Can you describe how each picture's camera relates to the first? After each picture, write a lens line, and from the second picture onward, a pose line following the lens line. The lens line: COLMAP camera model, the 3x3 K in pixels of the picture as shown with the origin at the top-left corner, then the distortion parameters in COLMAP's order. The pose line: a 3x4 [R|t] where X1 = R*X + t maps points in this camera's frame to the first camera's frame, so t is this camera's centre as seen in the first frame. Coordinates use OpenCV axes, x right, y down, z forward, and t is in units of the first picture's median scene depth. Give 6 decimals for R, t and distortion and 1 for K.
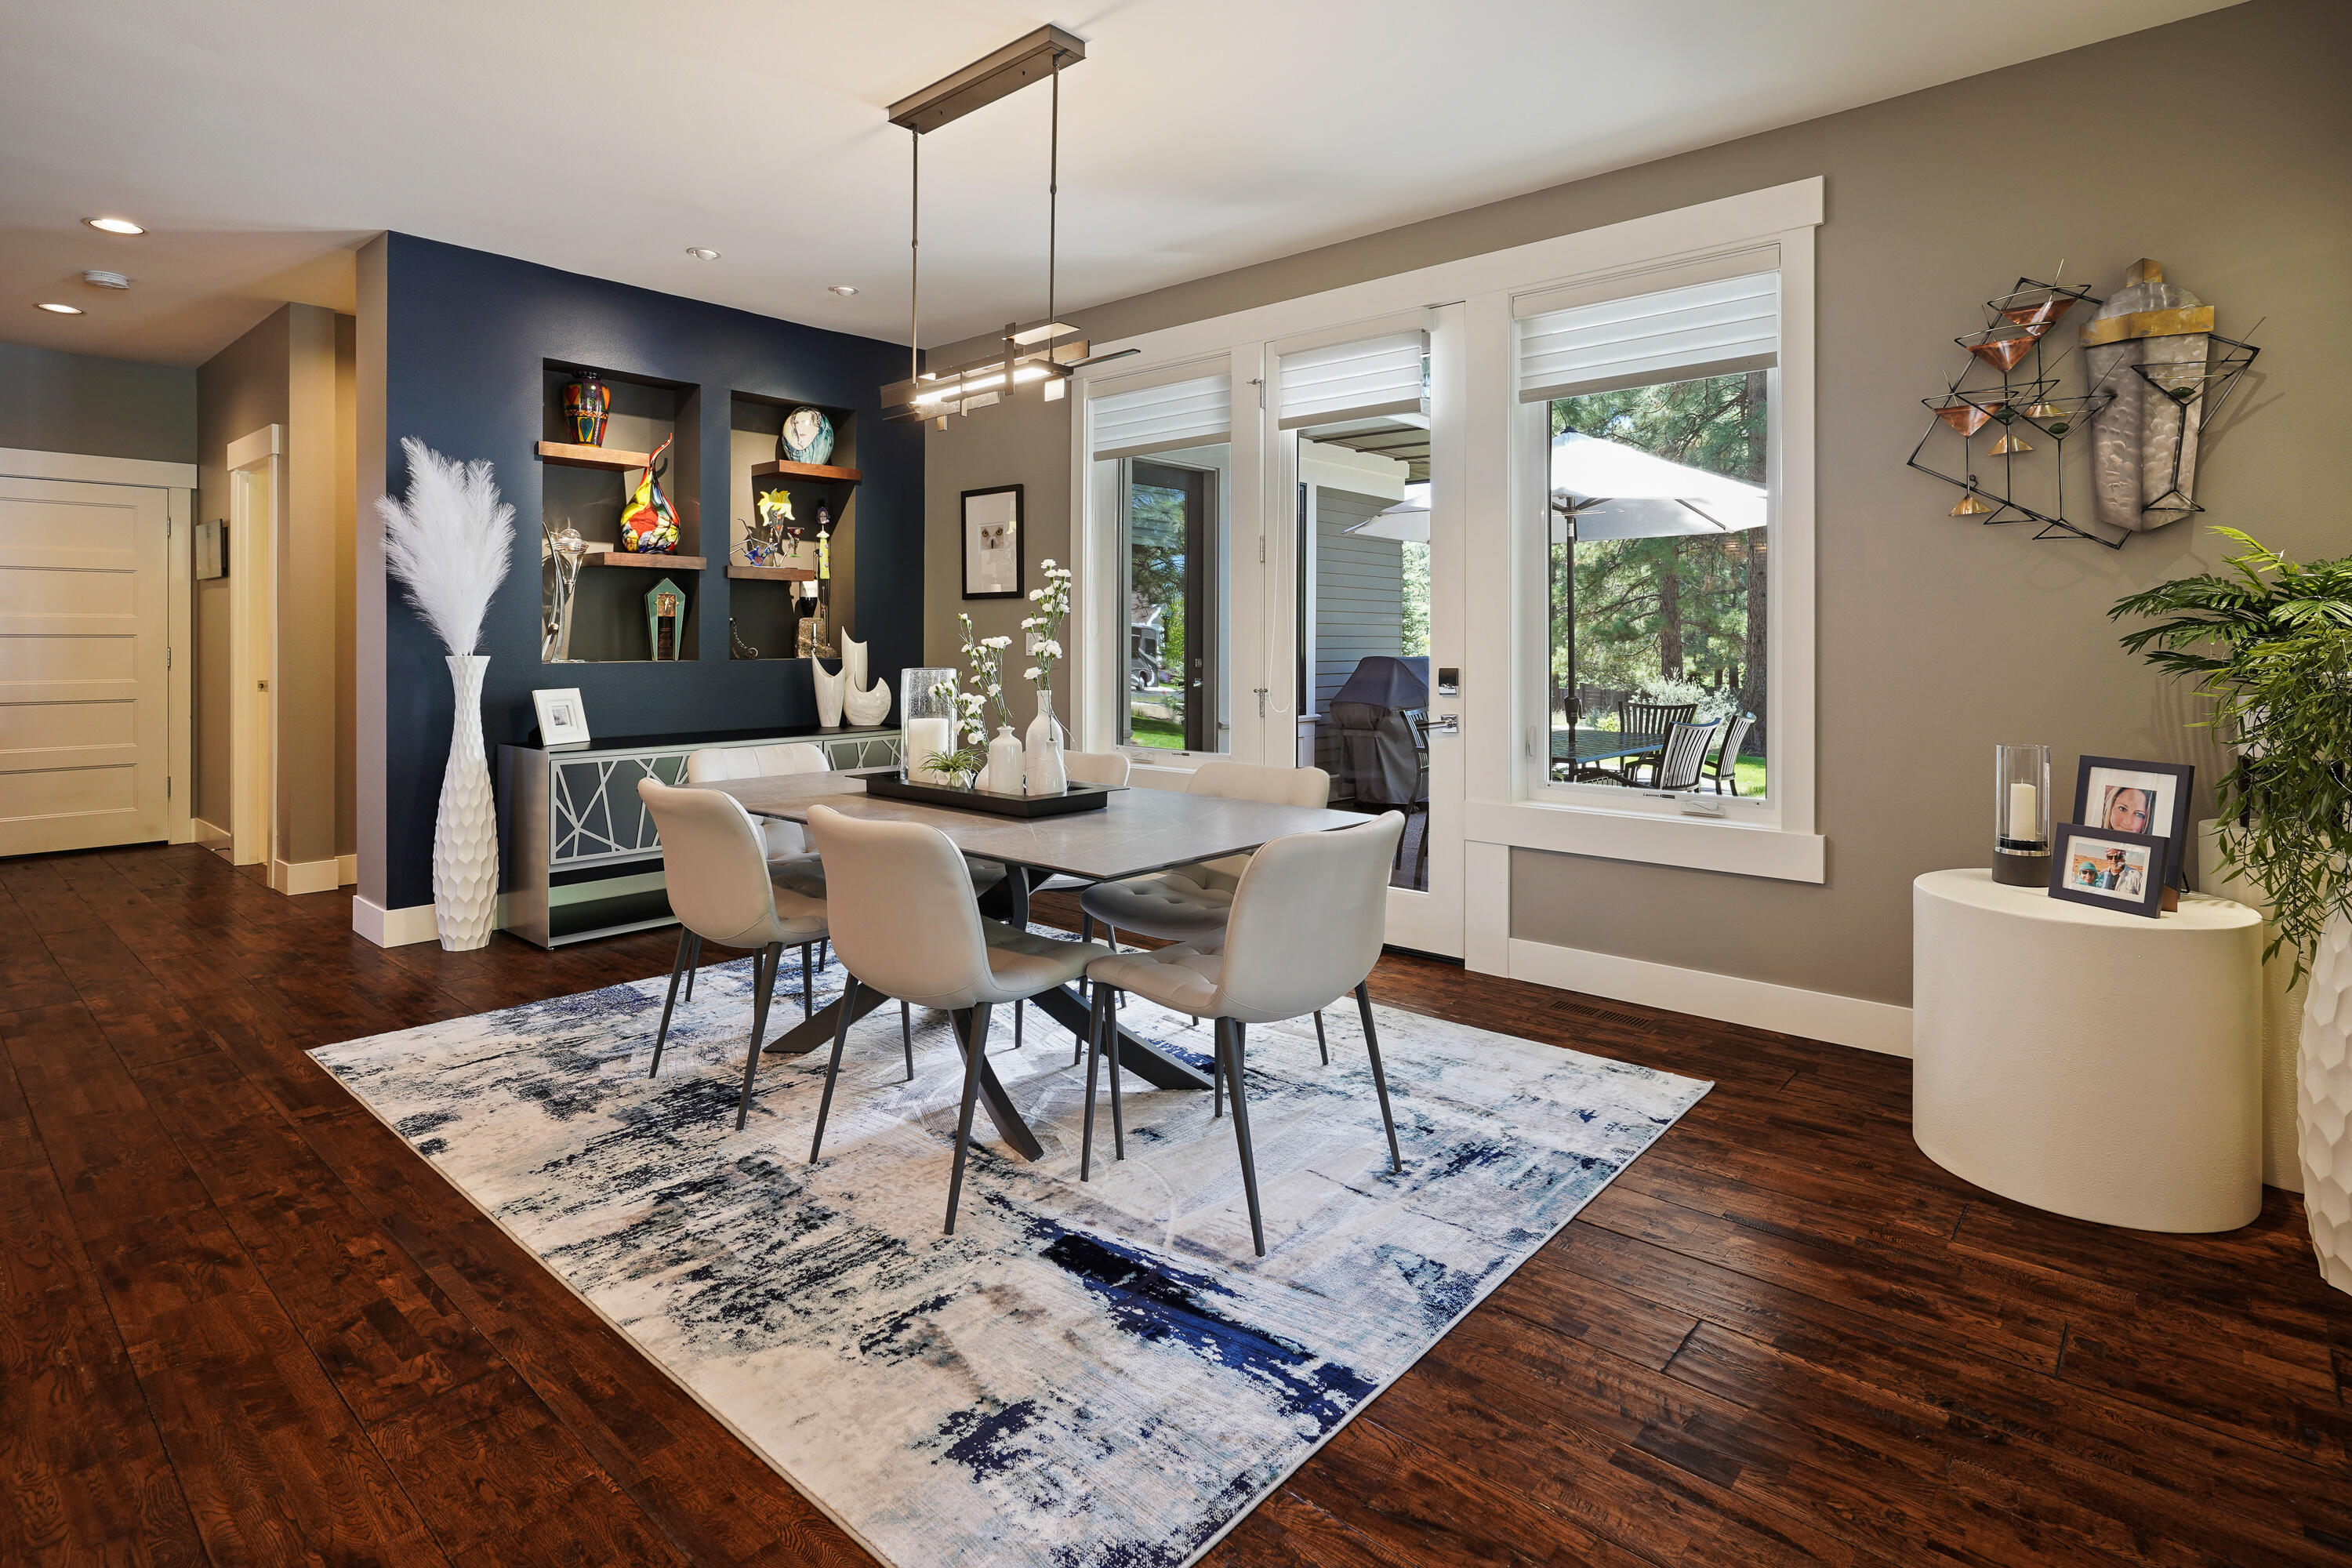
lens RADIAL K [[1176.7, 0, 1167.9], [0, 1176.7, 642.0], [0, 0, 1]] dist [-0.013058, 0.008664]
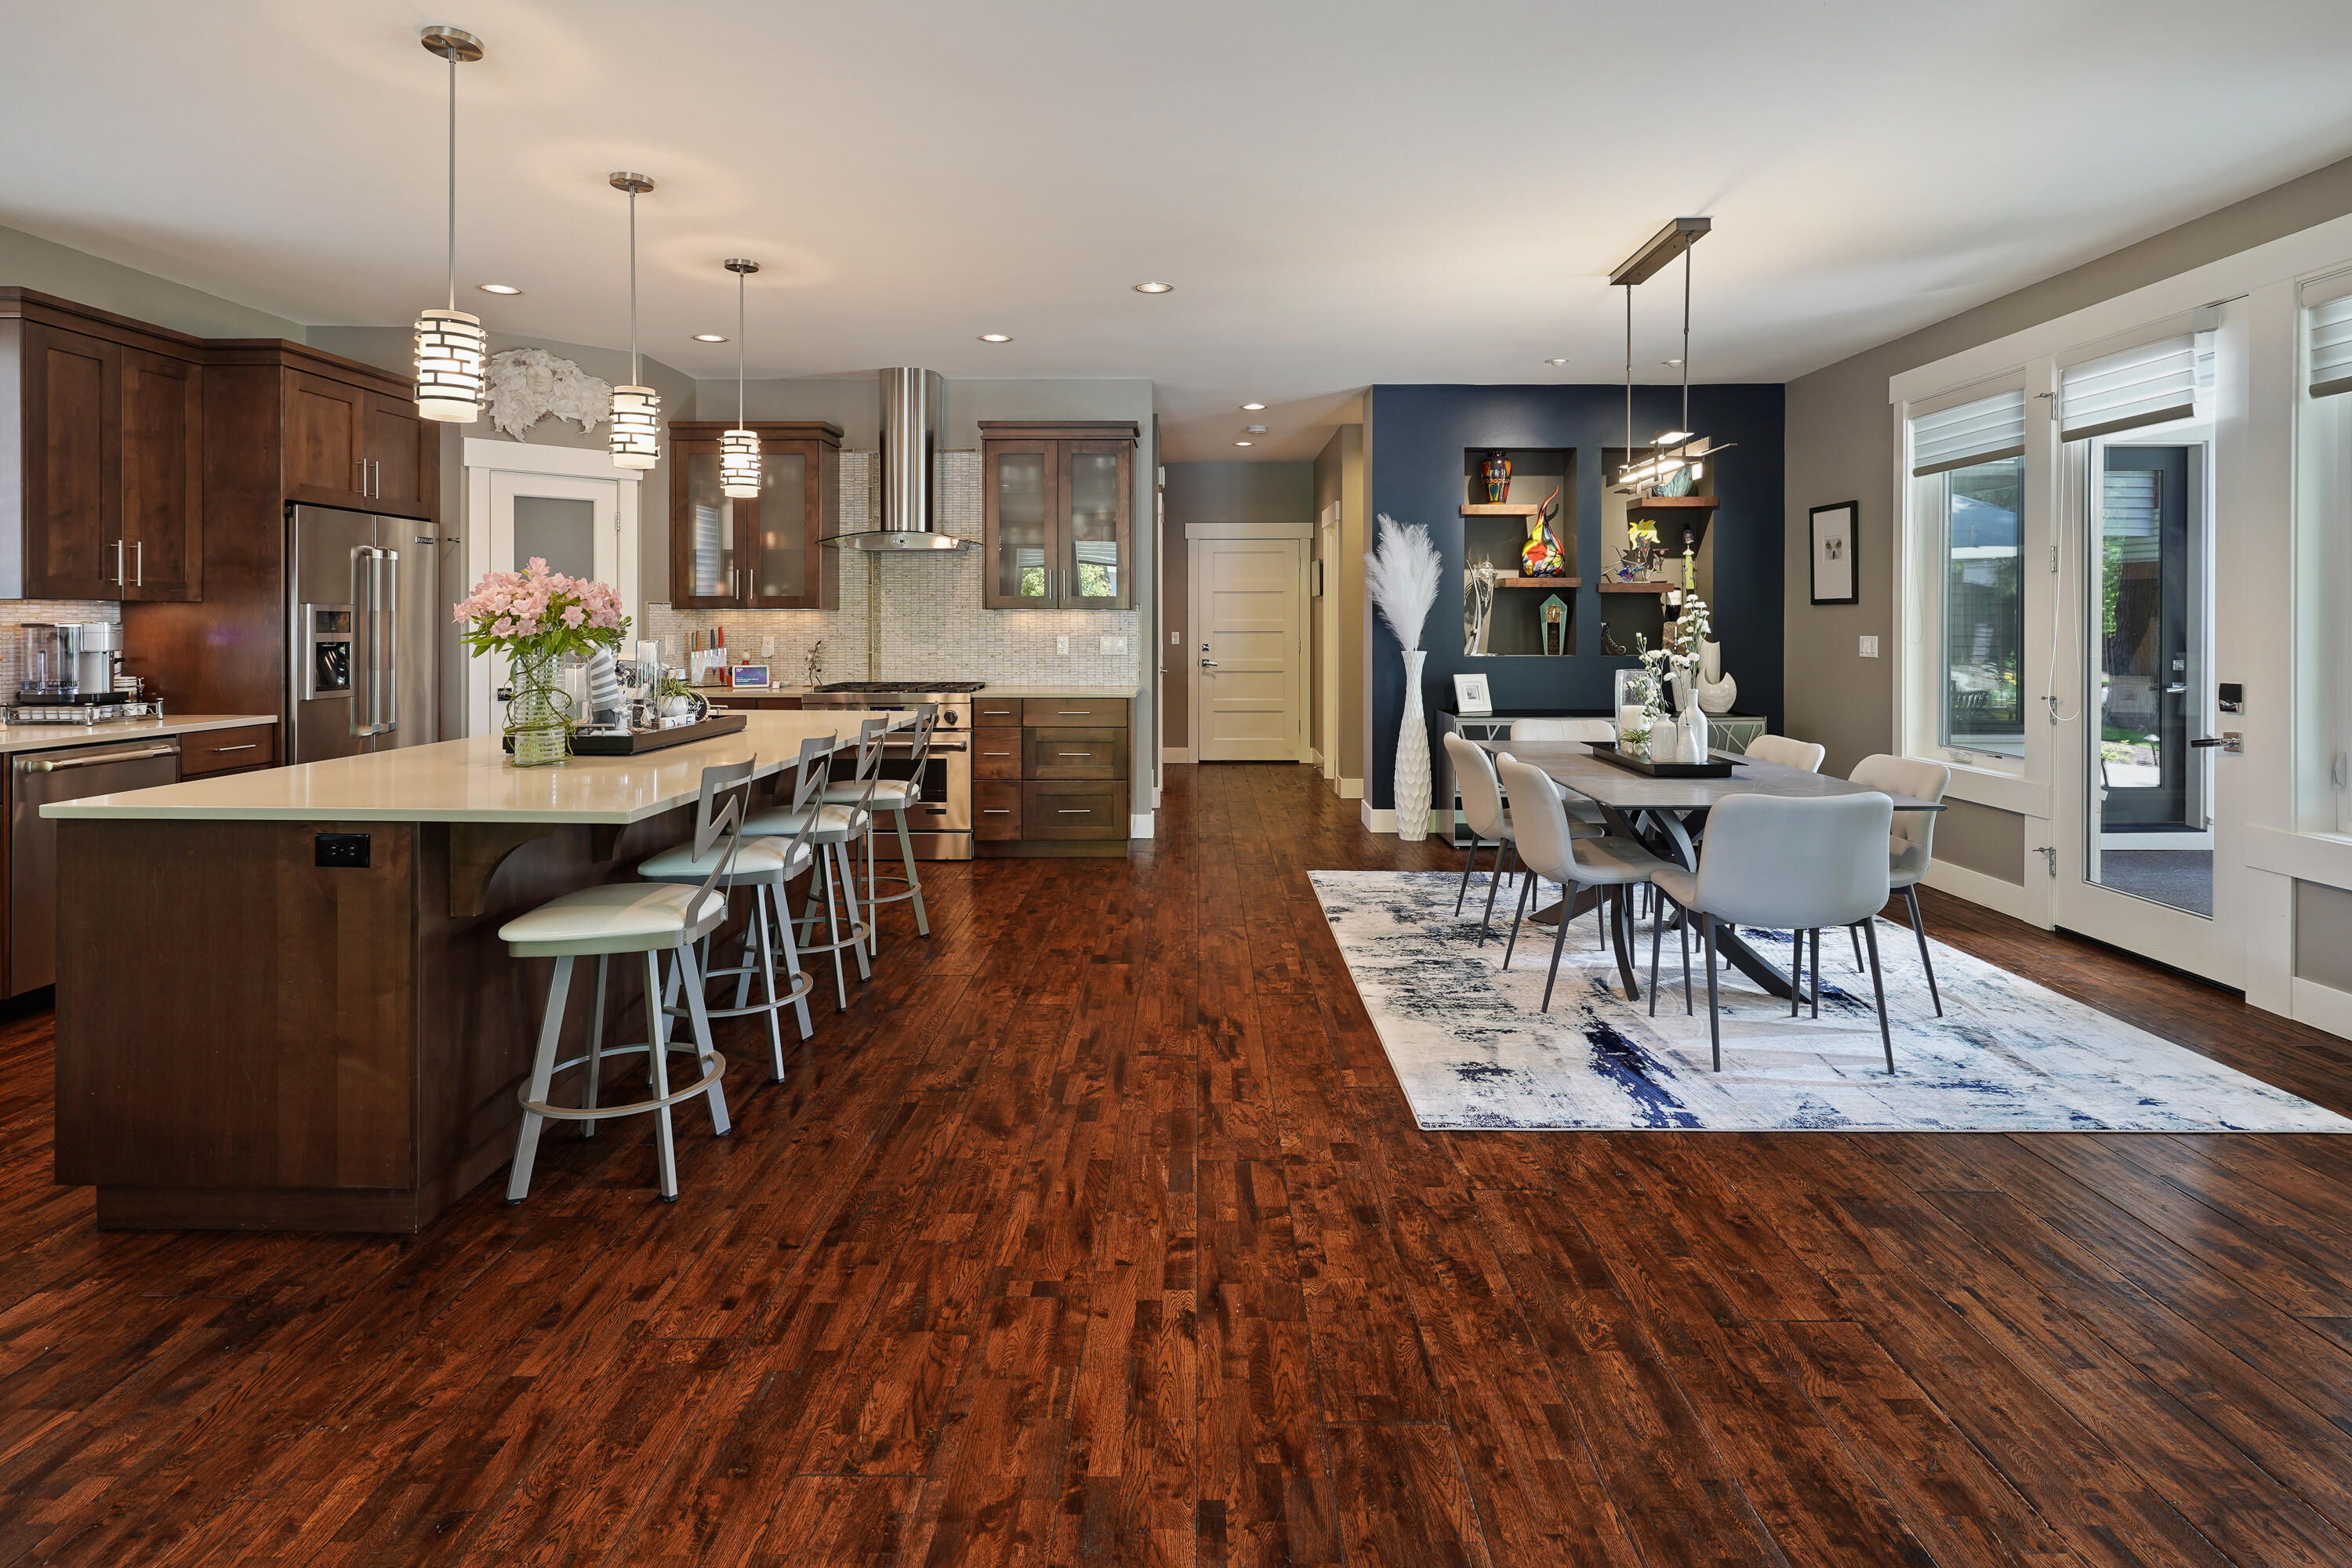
lens RADIAL K [[1176.7, 0, 1181.0], [0, 1176.7, 619.1], [0, 0, 1]] dist [-0.013058, 0.008664]
pose [[0.650376, -0.002570, -0.759608, 0.350486], [-0.000083, 0.999994, -0.003454, -0.022915], [0.759613, 0.002309, 0.650372, -0.224659]]
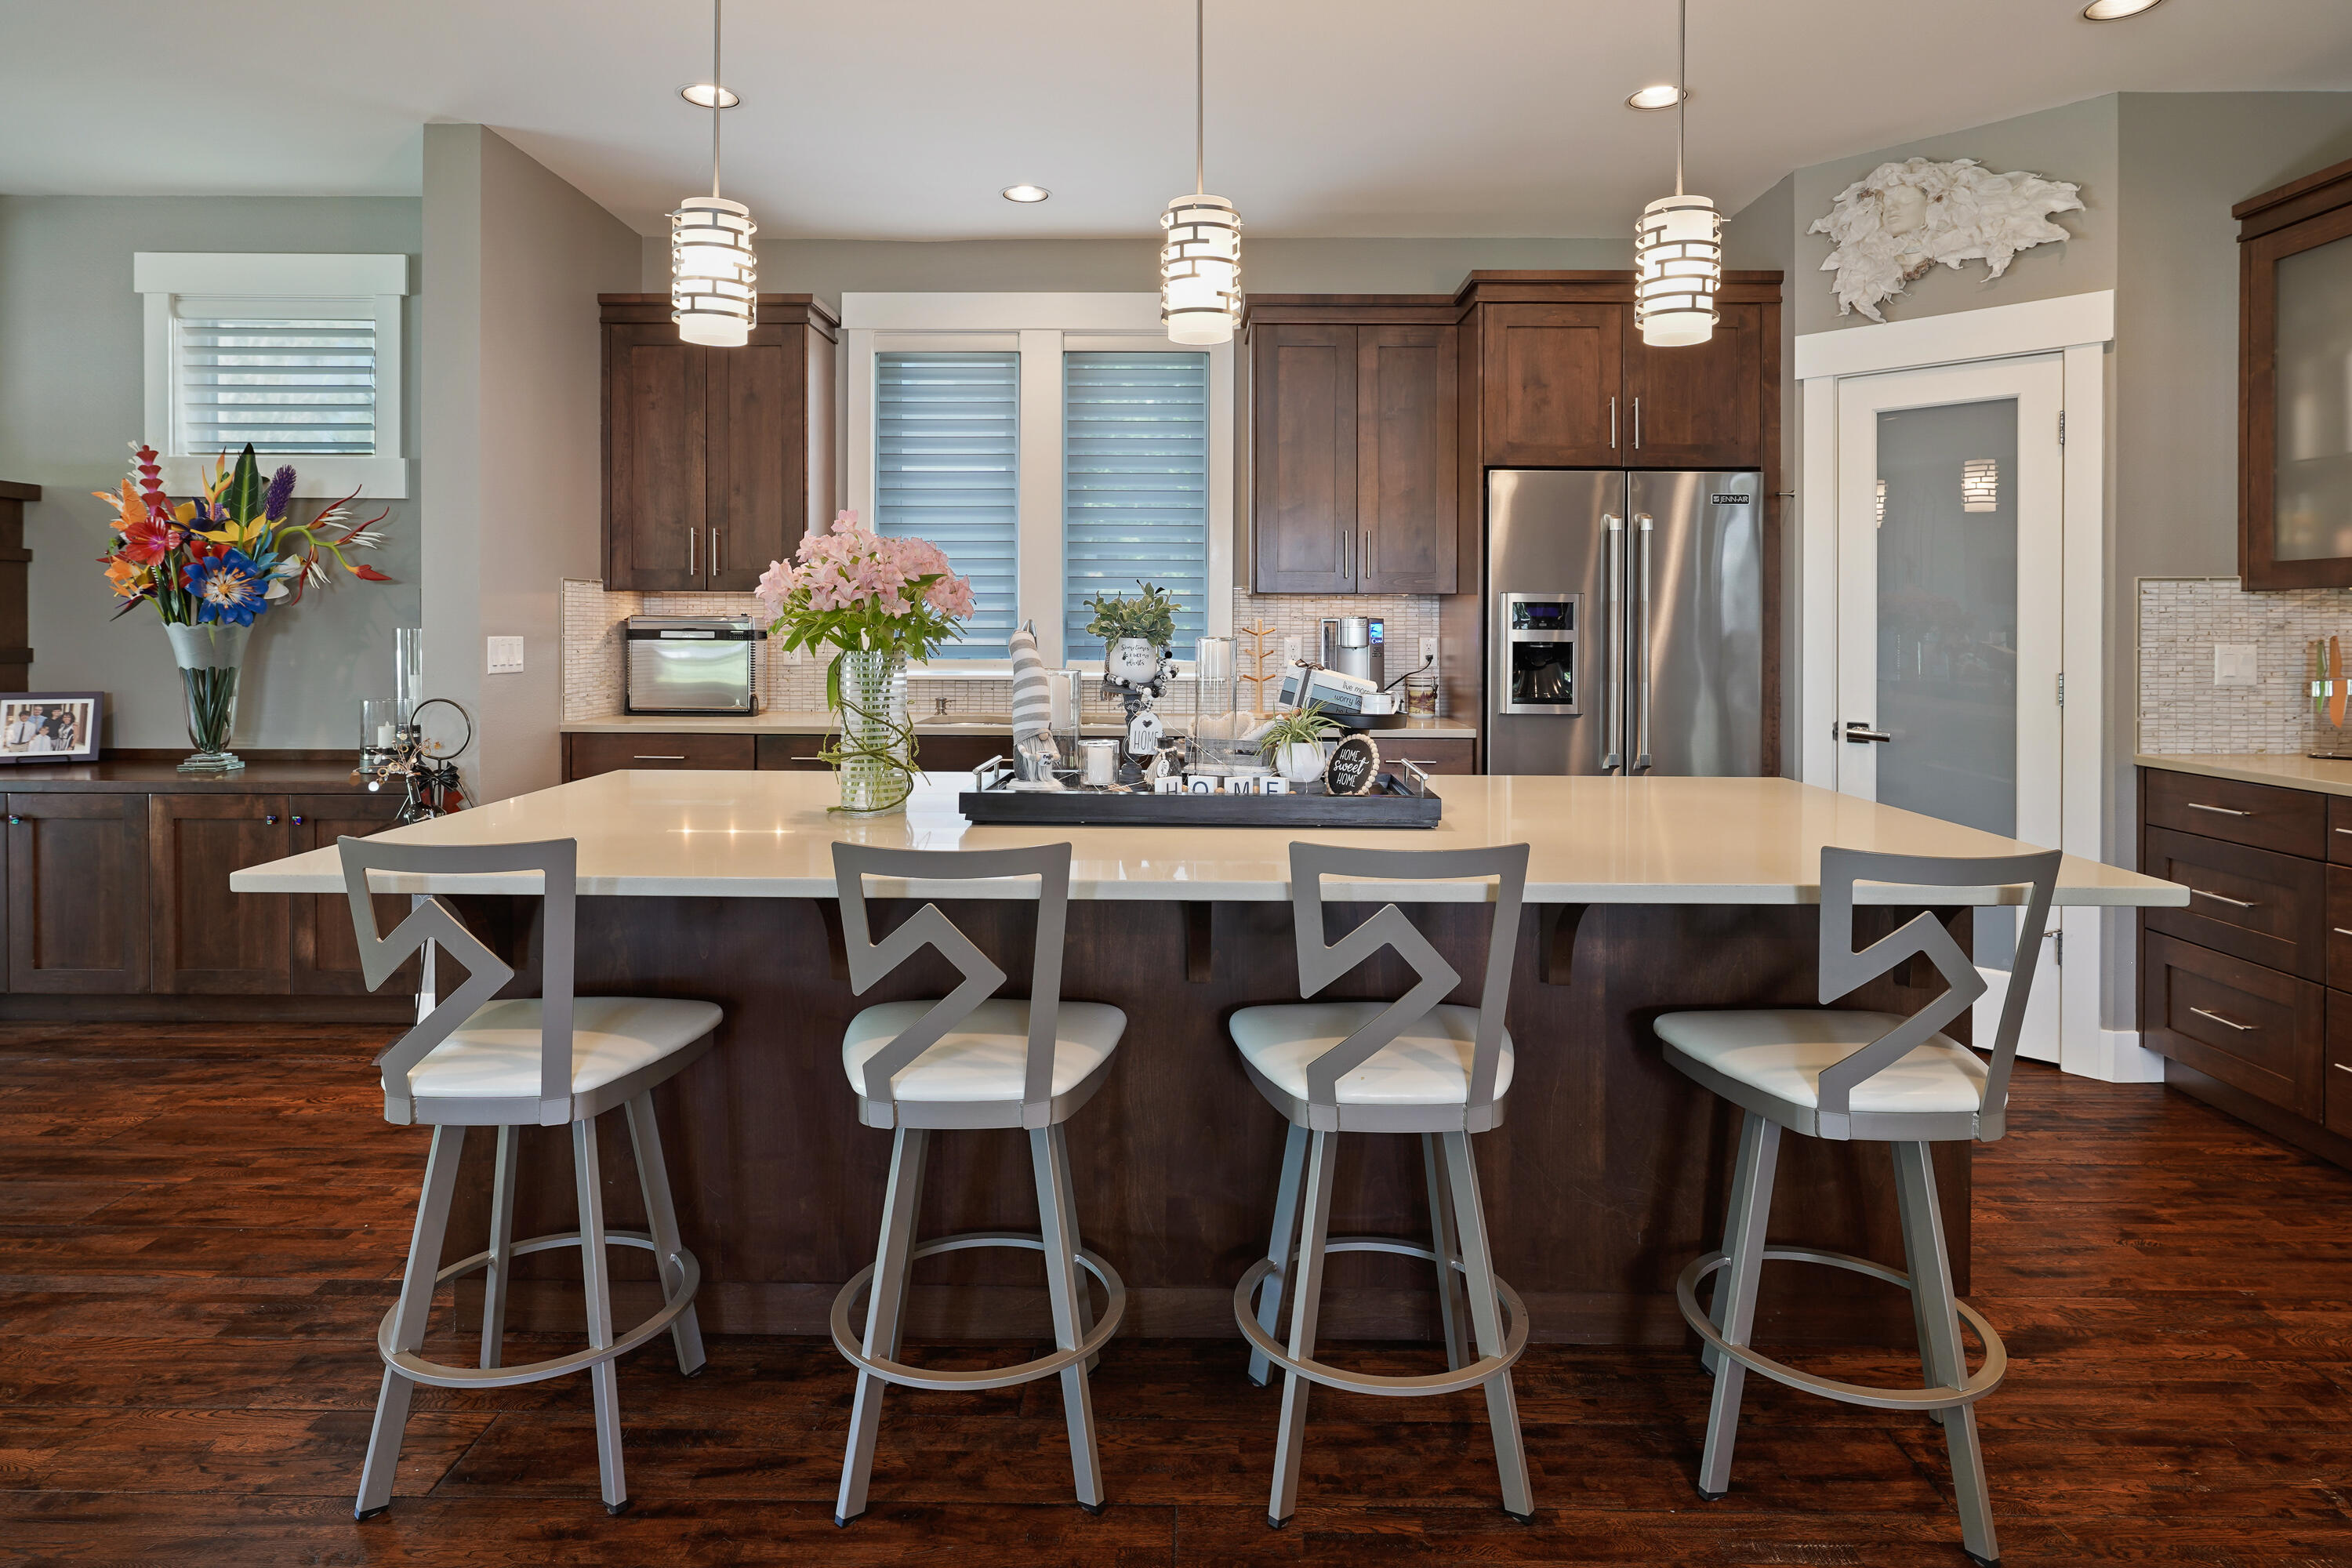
lens RADIAL K [[1304.5, 0, 1206.2], [0, 1304.5, 636.5], [0, 0, 1]] dist [-0.004555, 0.001779]
pose [[-0.758821, 0.000302, -0.651299, -0.139859], [-0.006098, 0.999953, 0.007569, -0.015850], [0.651270, 0.009715, -0.758784, 0.377401]]
